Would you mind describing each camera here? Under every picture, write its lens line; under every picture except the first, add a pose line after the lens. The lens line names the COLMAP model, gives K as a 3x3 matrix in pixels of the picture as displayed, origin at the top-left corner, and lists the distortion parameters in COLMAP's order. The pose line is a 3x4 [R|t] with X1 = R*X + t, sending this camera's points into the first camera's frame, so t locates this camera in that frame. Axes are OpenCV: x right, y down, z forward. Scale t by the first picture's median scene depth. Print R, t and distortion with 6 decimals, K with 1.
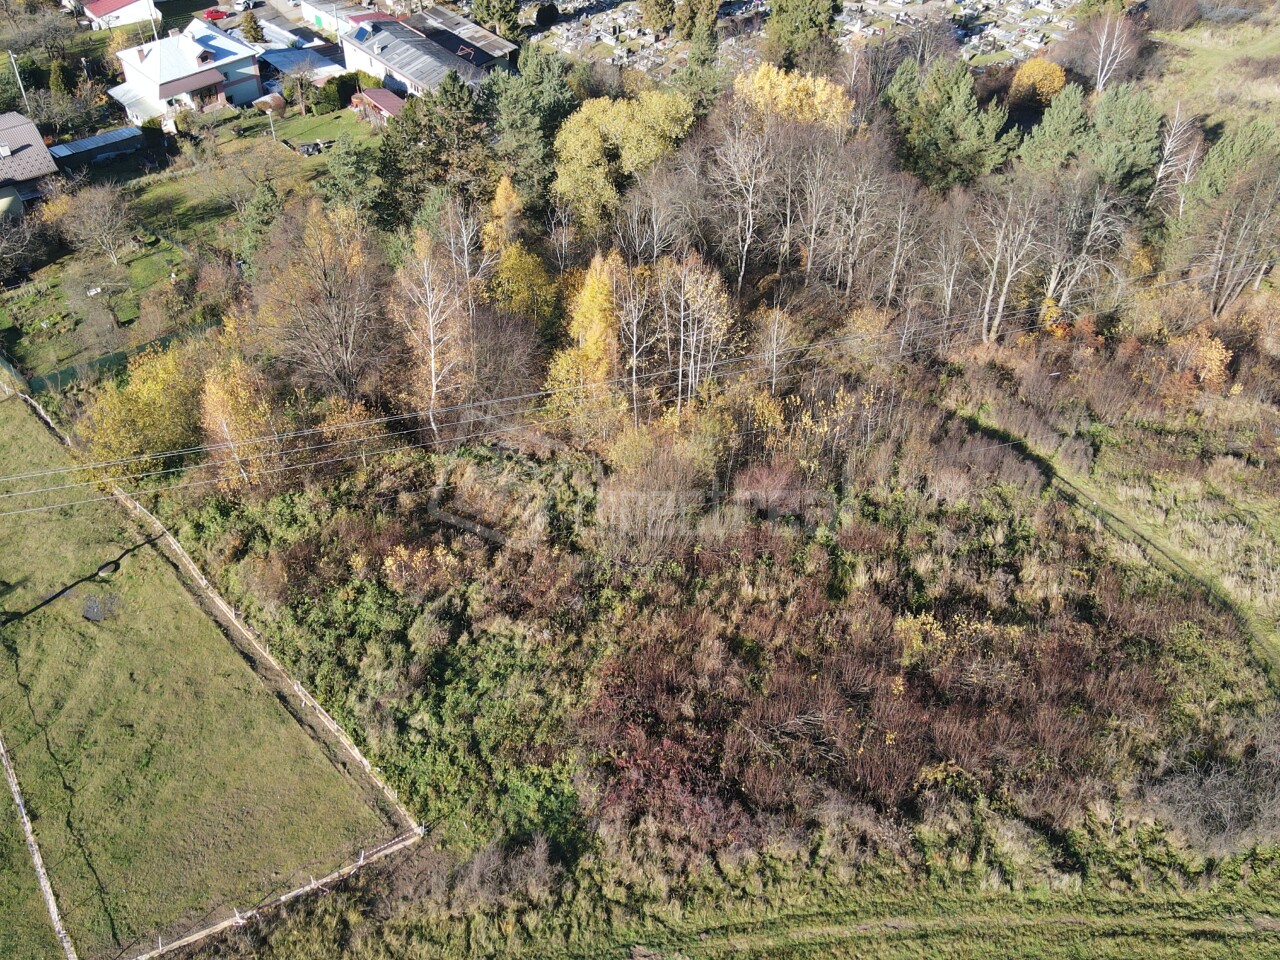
lens RADIAL K [[1237.1, 0, 638.0], [0, 1237.1, 499.8], [0, 0, 1]] dist [-0.037462, 0.113385]
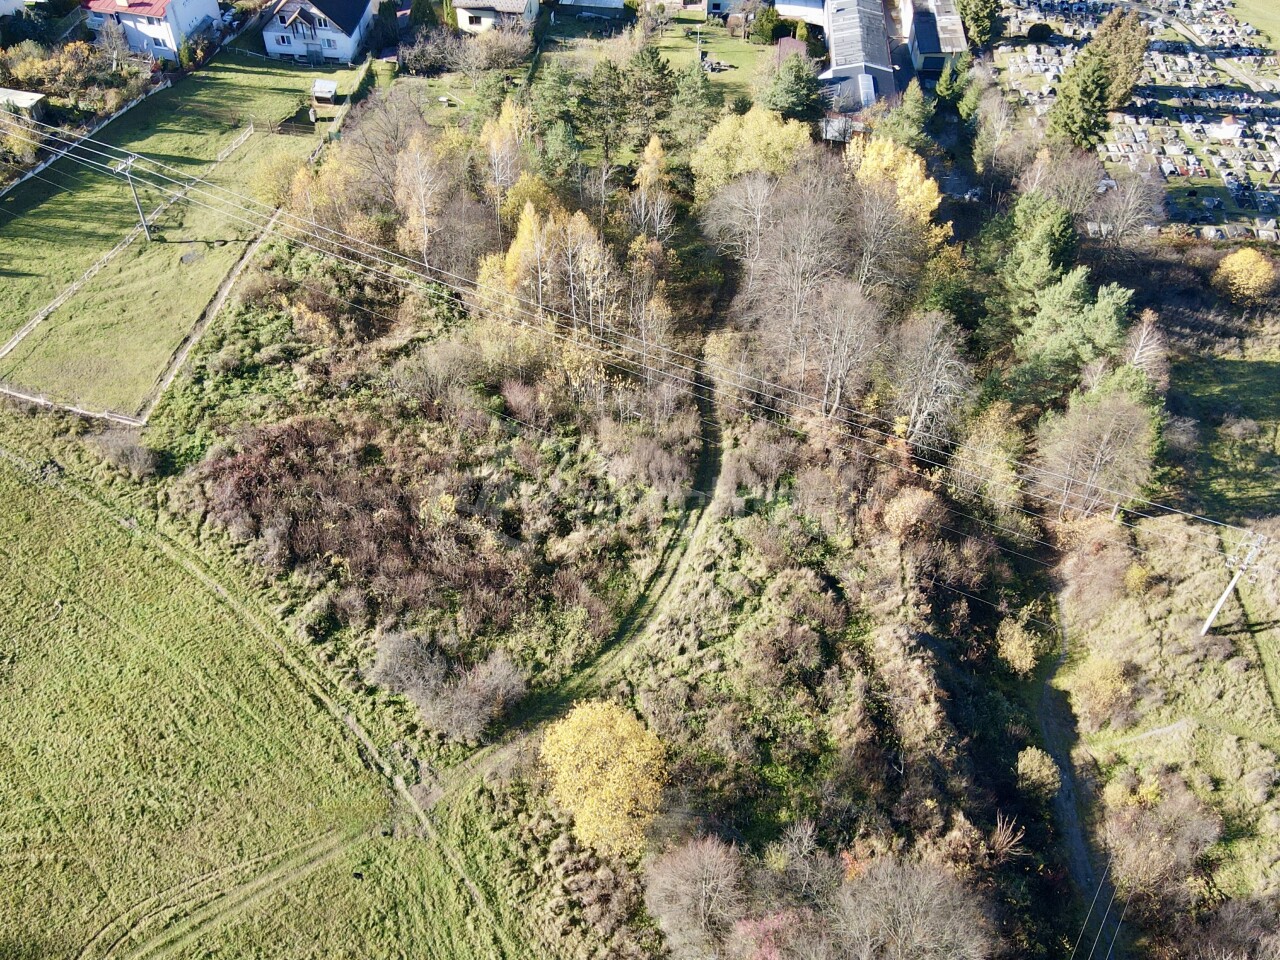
lens RADIAL K [[1237.1, 0, 638.0], [0, 1237.1, 499.8], [0, 0, 1]] dist [-0.037462, 0.113385]
pose [[0.706557, 0.530582, -0.468252, 1.010994], [-0.487767, 0.844547, 0.220962, -0.317709], [0.512699, 0.072275, 0.855521, -0.136473]]
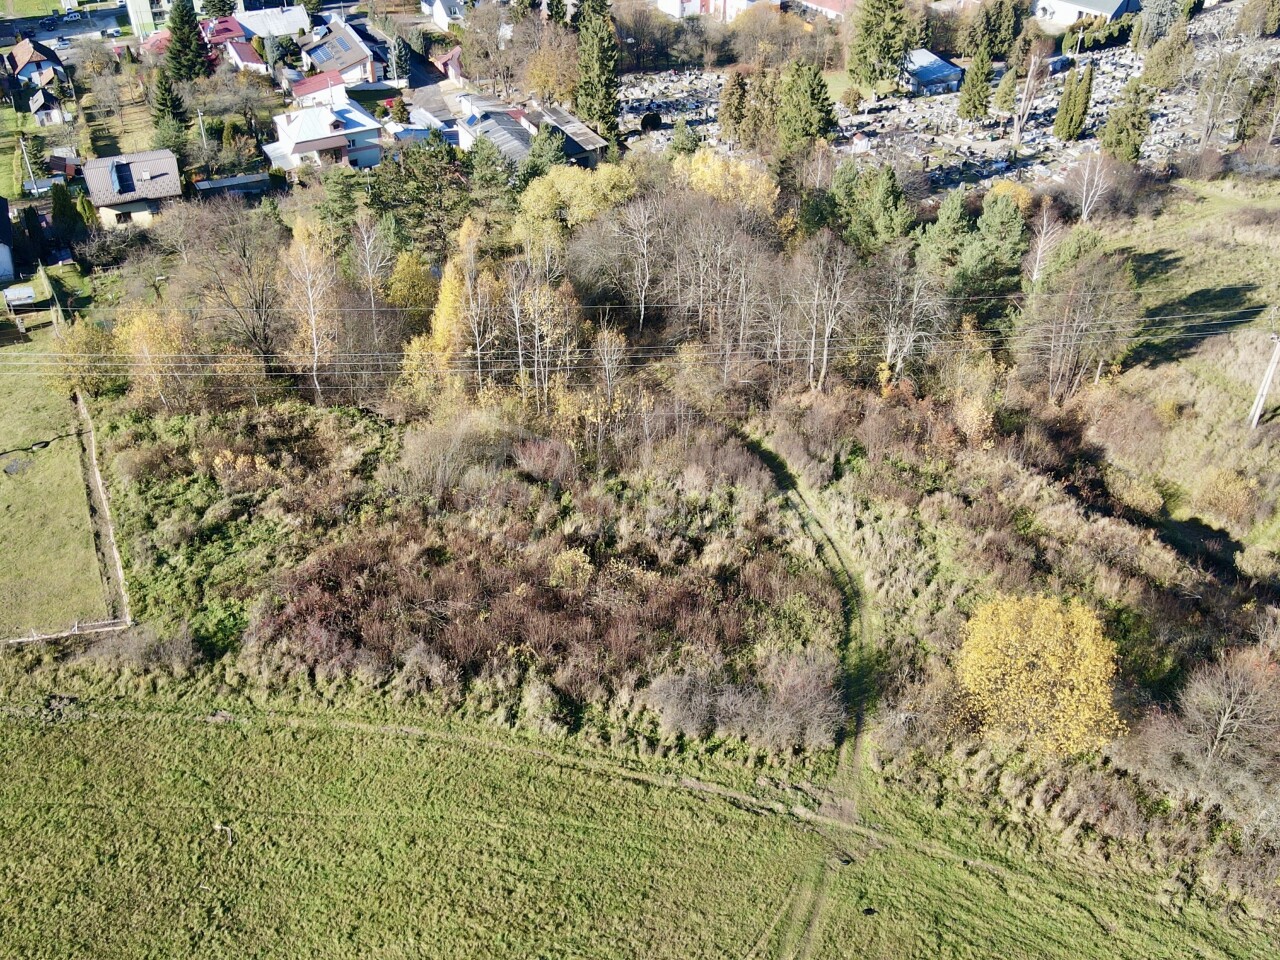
lens RADIAL K [[1257.8, 0, 640.0], [0, 1257.8, 480.0], [0, 0, 1]] dist [-0.009089, 0.030683]
pose [[0.969742, 0.138696, -0.200906, 0.497675], [-0.162676, 0.980734, -0.108157, 0.141075], [0.182035, 0.137567, 0.973621, -0.201406]]
